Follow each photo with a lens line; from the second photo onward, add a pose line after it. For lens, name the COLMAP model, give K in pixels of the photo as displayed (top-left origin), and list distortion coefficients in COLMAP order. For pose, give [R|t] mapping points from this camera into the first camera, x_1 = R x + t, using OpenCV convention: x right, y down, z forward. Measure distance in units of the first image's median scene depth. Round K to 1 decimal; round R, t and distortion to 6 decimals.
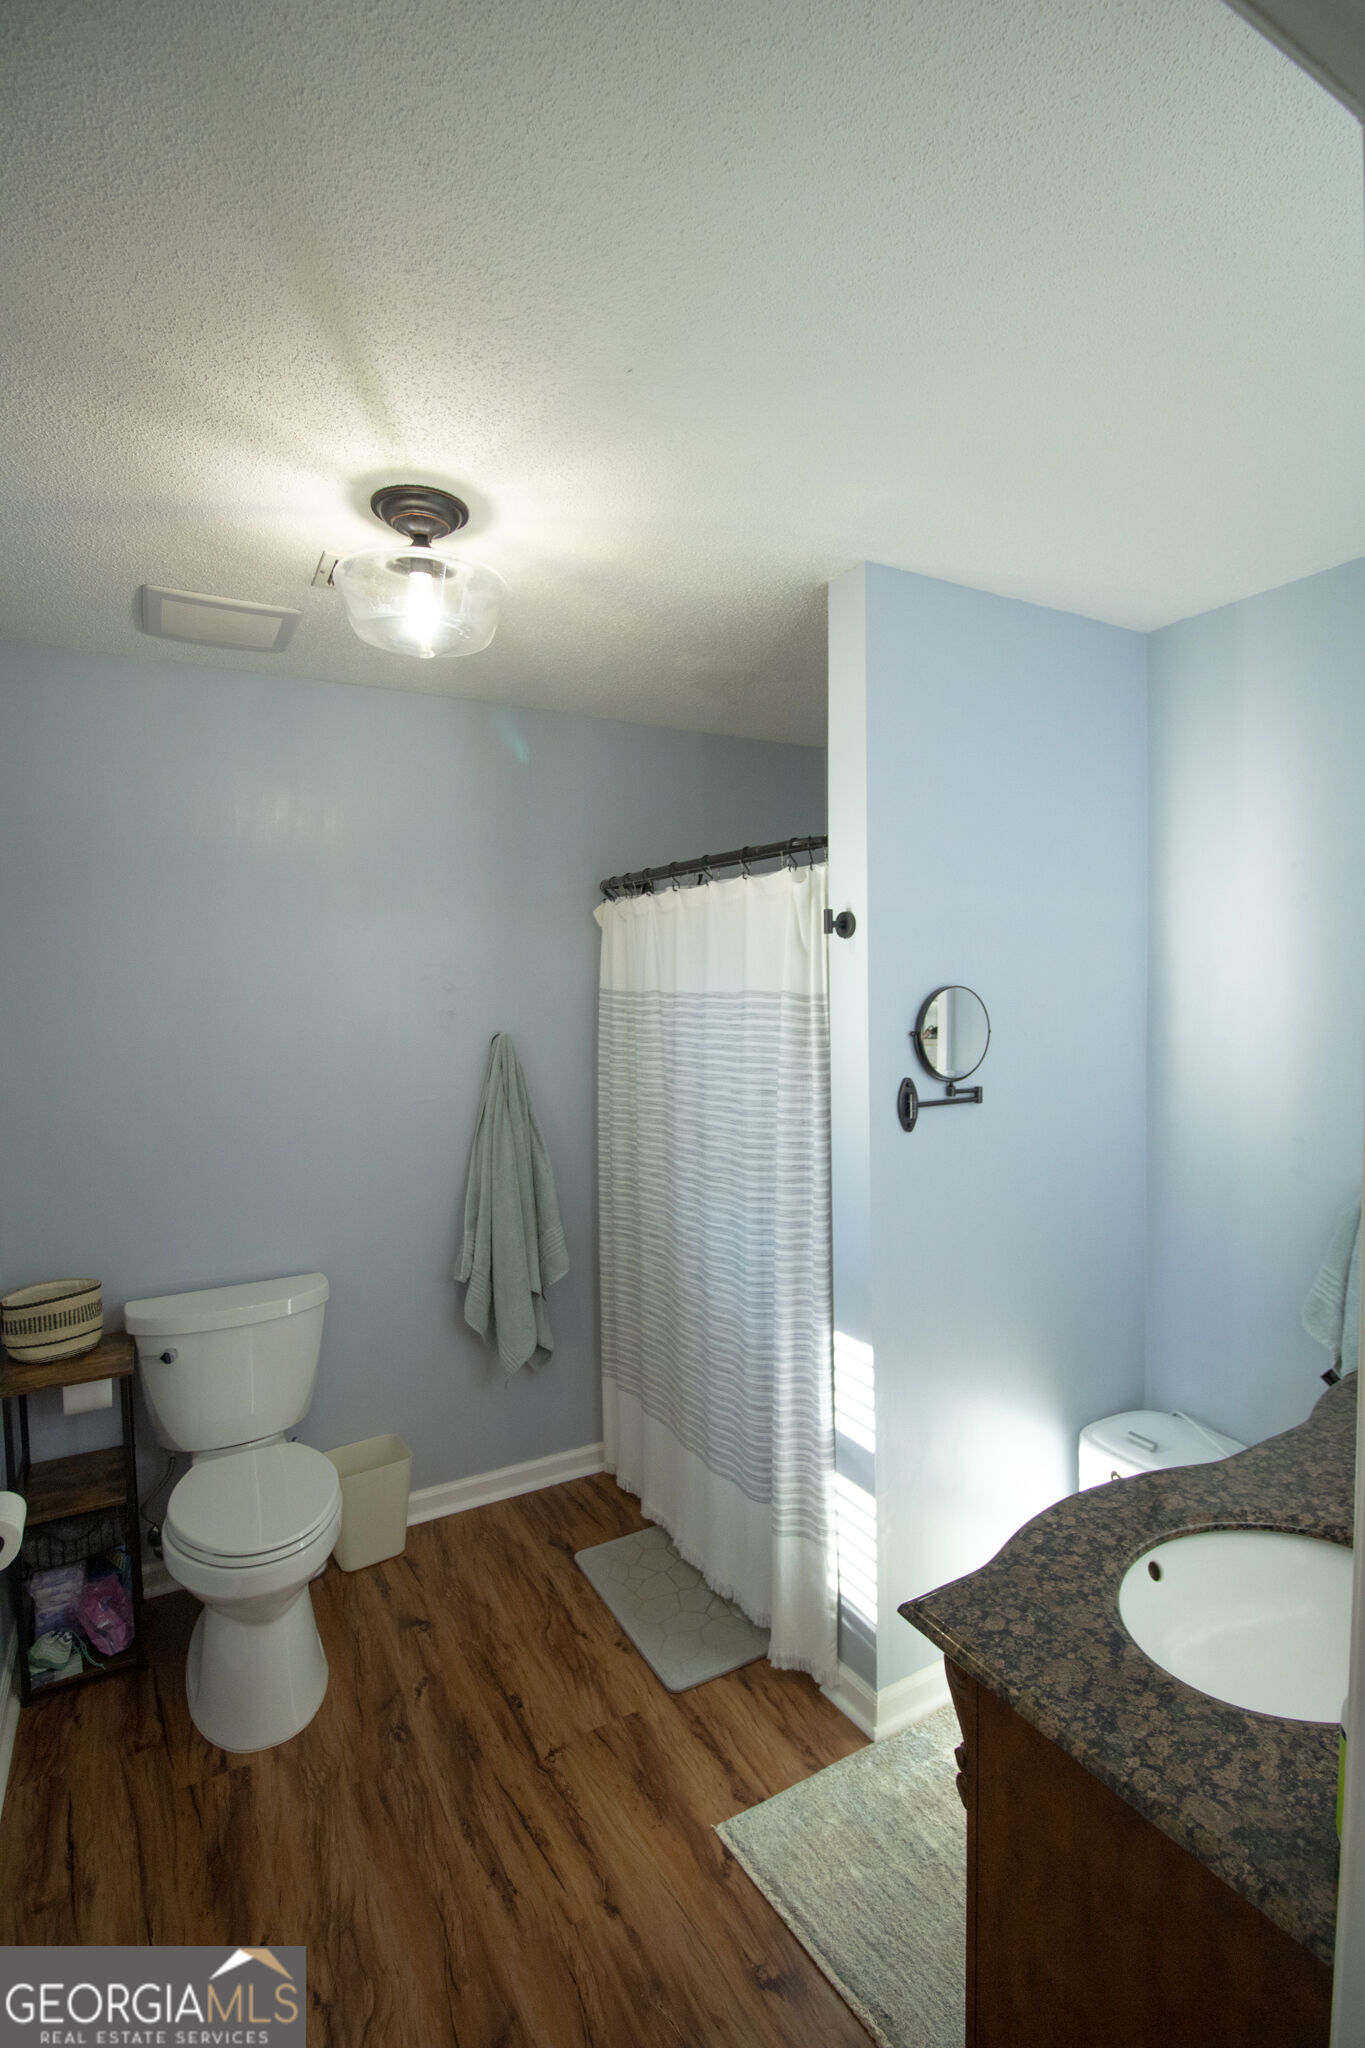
lens RADIAL K [[952.6, 0, 693.3], [0, 952.6, 1007.6], [0, 0, 1]] dist [0.007499, -0.015677]
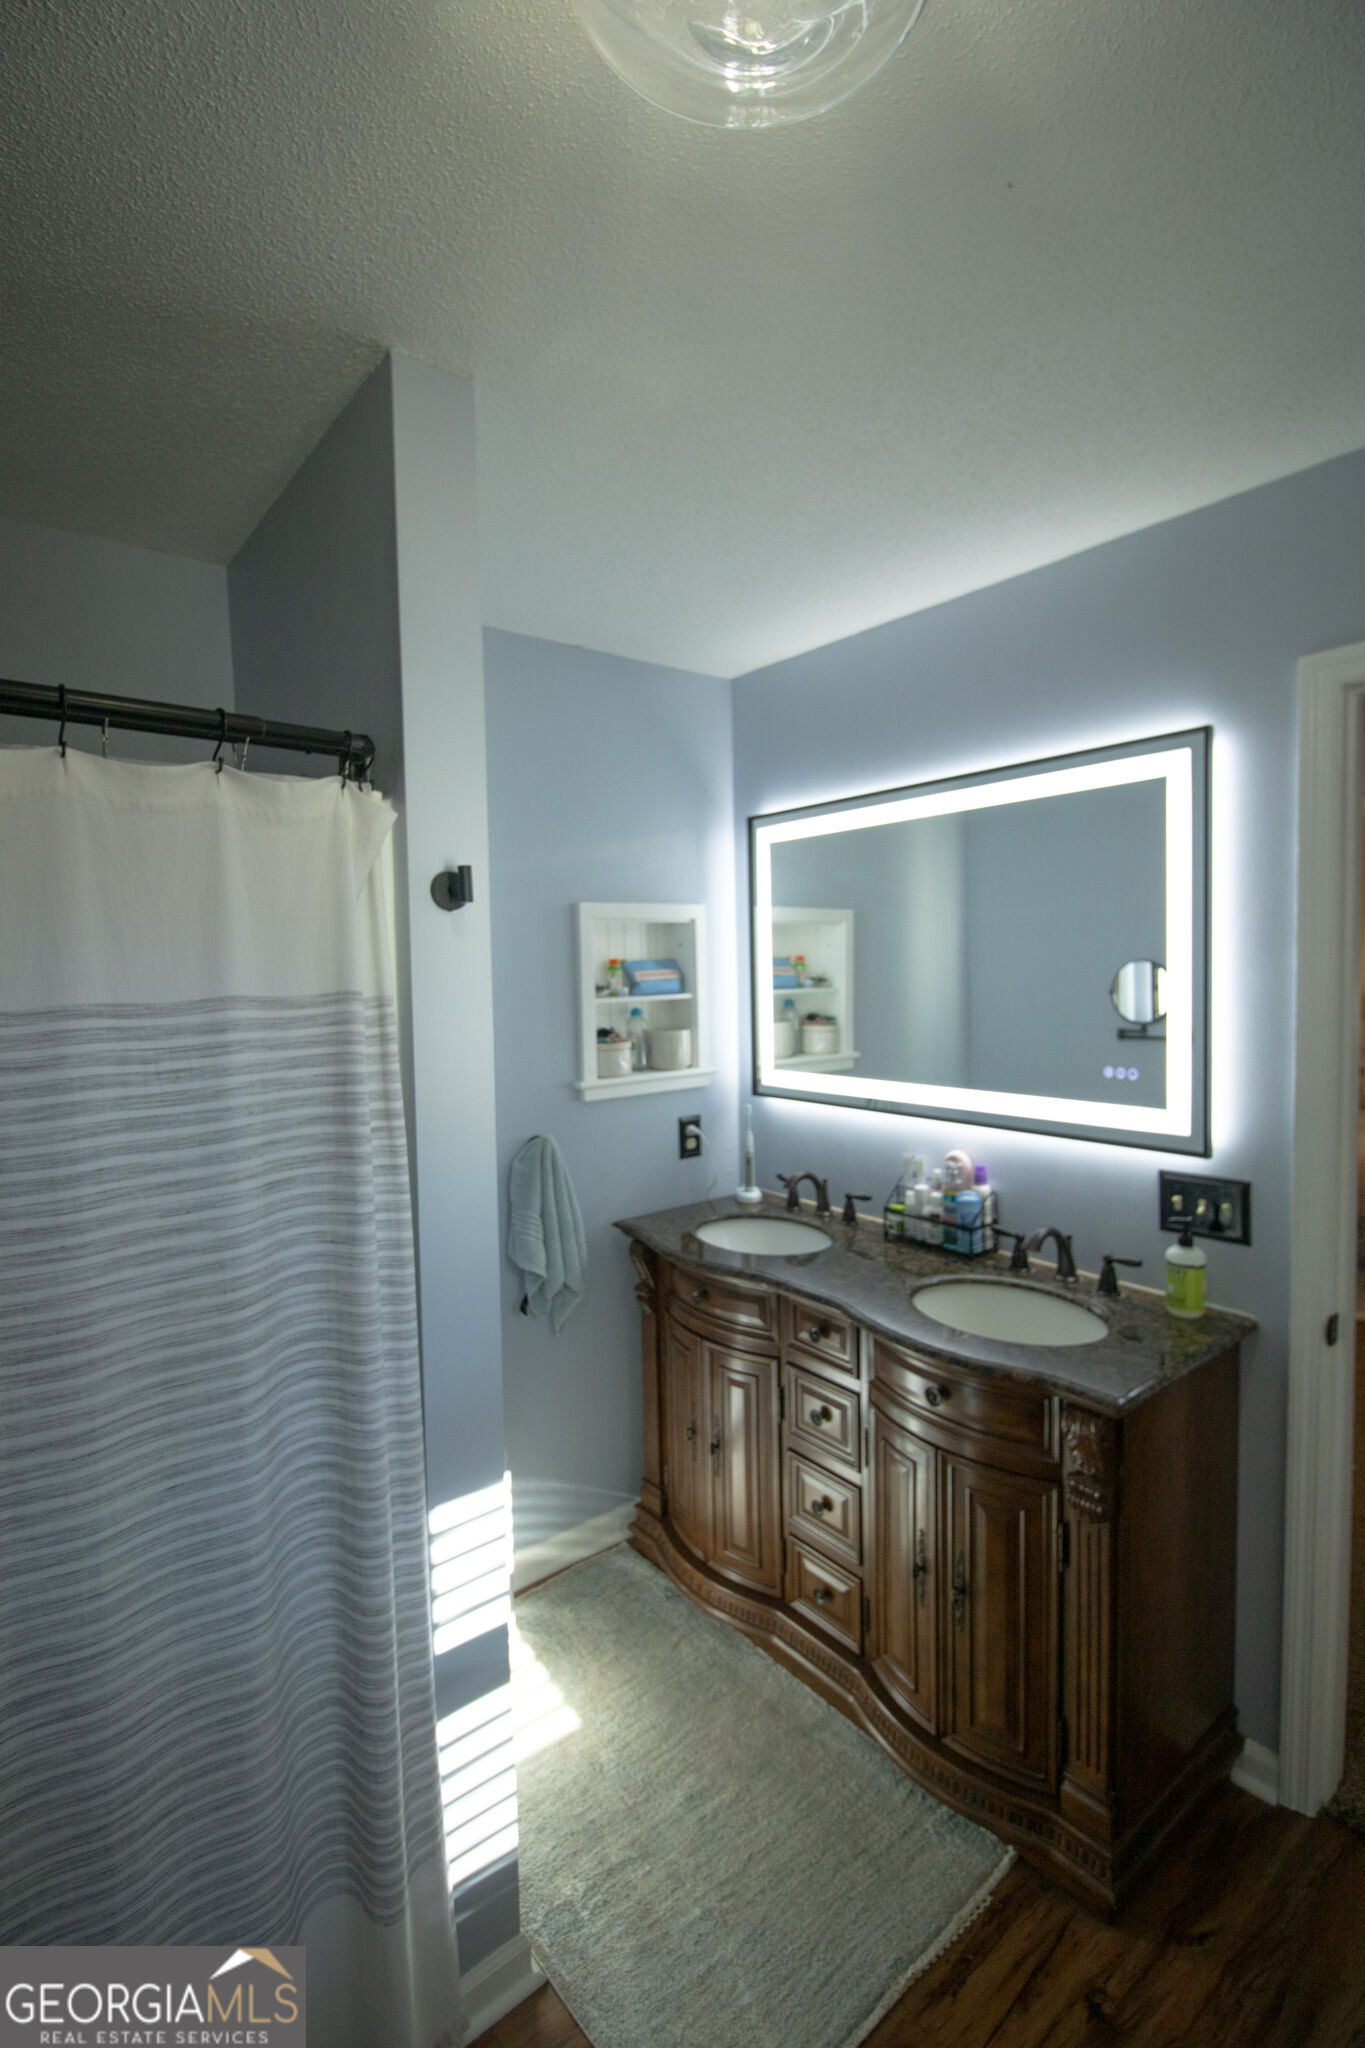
lens RADIAL K [[952.6, 0, 693.3], [0, 952.6, 1007.6], [0, 0, 1]] dist [0.007499, -0.015677]
pose [[-0.164842, -0.023877, 0.986031, -0.482876], [0.051076, 0.998159, 0.032709, -0.016282], [-0.984997, 0.055754, -0.163319, 0.847830]]
